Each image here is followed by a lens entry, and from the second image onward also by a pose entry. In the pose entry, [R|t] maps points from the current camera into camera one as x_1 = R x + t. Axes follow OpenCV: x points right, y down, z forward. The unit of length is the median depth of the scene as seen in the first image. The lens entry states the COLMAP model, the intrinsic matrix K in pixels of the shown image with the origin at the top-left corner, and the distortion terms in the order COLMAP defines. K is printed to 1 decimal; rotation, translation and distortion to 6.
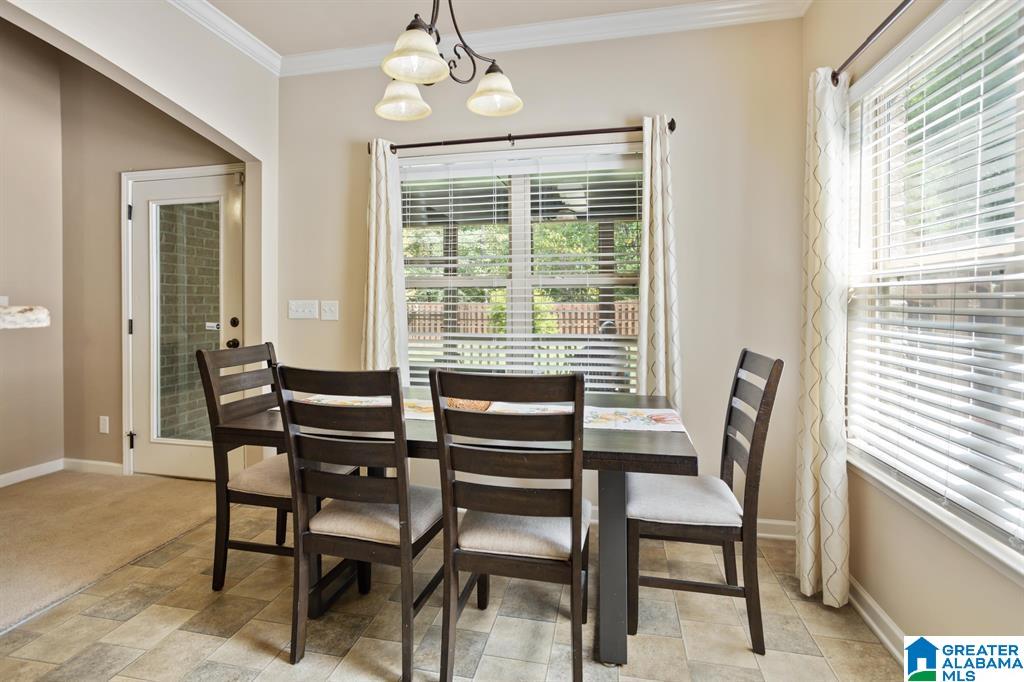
lens RADIAL K [[499.0, 0, 515.0], [0, 499.0, 306.6], [0, 0, 1]] dist [-0.014029, 0.000250]
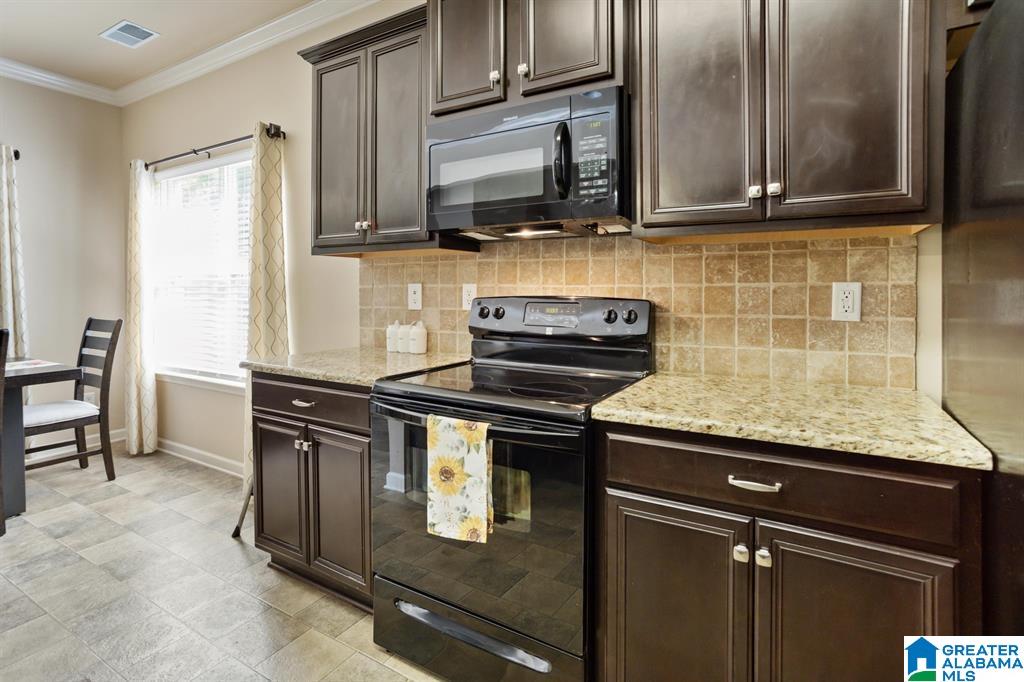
lens RADIAL K [[499.0, 0, 510.6], [0, 499.0, 295.5], [0, 0, 1]] dist [-0.014029, 0.000250]
pose [[0.309564, -0.010769, 0.950818, -0.682937], [0.003741, 0.999942, 0.010108, 0.001325], [-0.950871, 0.000428, 0.309586, -0.848766]]
